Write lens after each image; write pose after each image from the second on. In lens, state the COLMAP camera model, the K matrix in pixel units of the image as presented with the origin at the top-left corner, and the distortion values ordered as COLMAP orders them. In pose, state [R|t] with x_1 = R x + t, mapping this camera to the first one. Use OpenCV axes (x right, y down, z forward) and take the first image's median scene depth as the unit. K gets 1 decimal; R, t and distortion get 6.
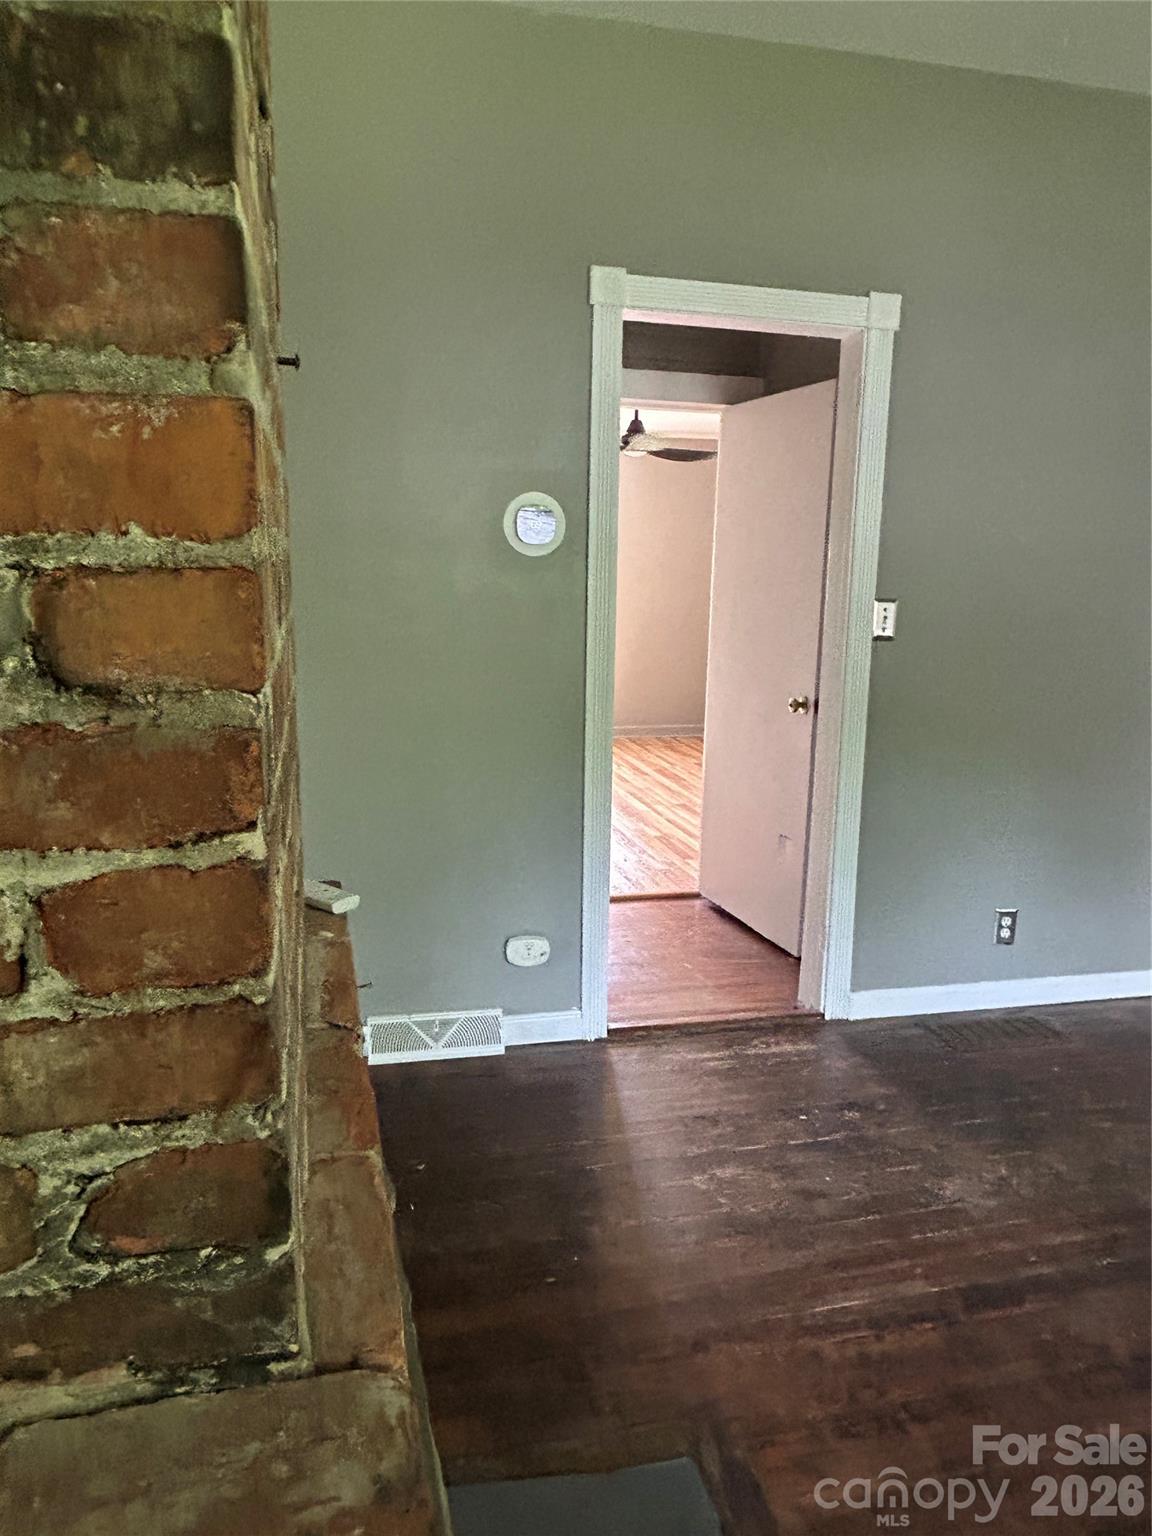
lens RADIAL K [[1114.0, 0, 584.1], [0, 1114.0, 764.6], [0, 0, 1]] dist [-0.005532, -0.003065]
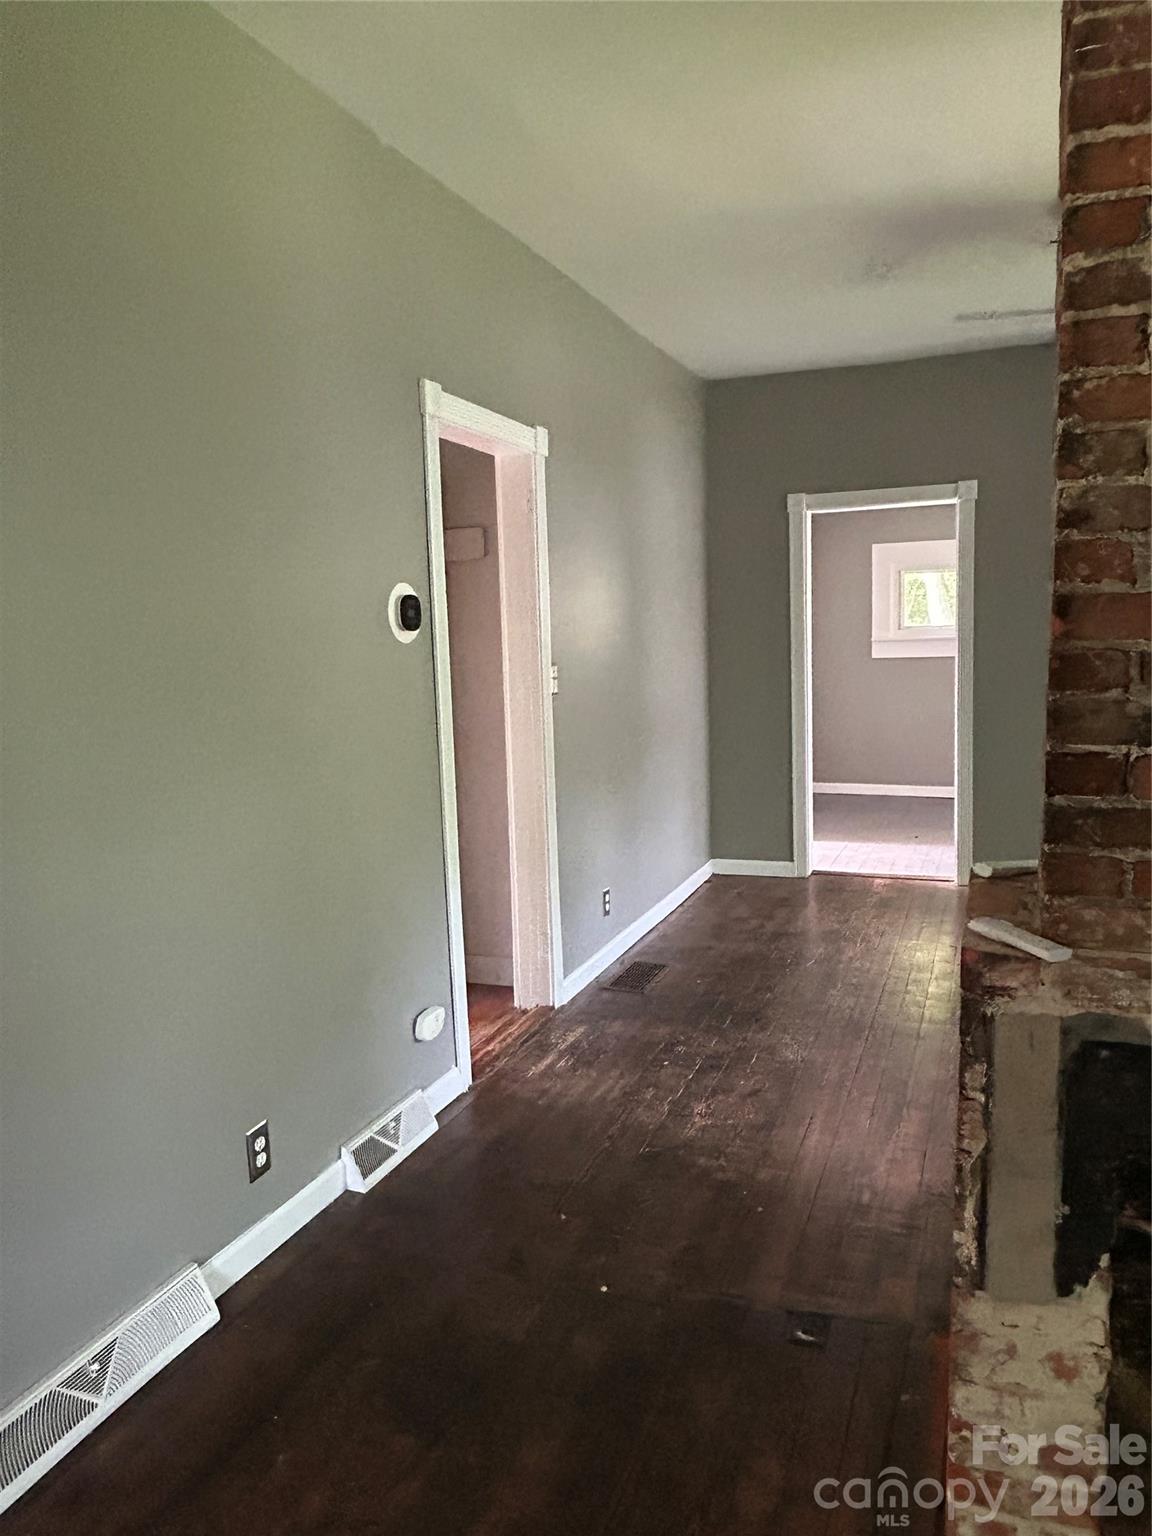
lens RADIAL K [[1114.0, 0, 584.1], [0, 1114.0, 764.6], [0, 0, 1]] dist [-0.005532, -0.003065]
pose [[0.563997, -0.142487, 0.813391, -0.795091], [0.187220, 0.981415, 0.042104, -0.086480], [-0.804273, 0.128536, 0.580192, 0.267816]]
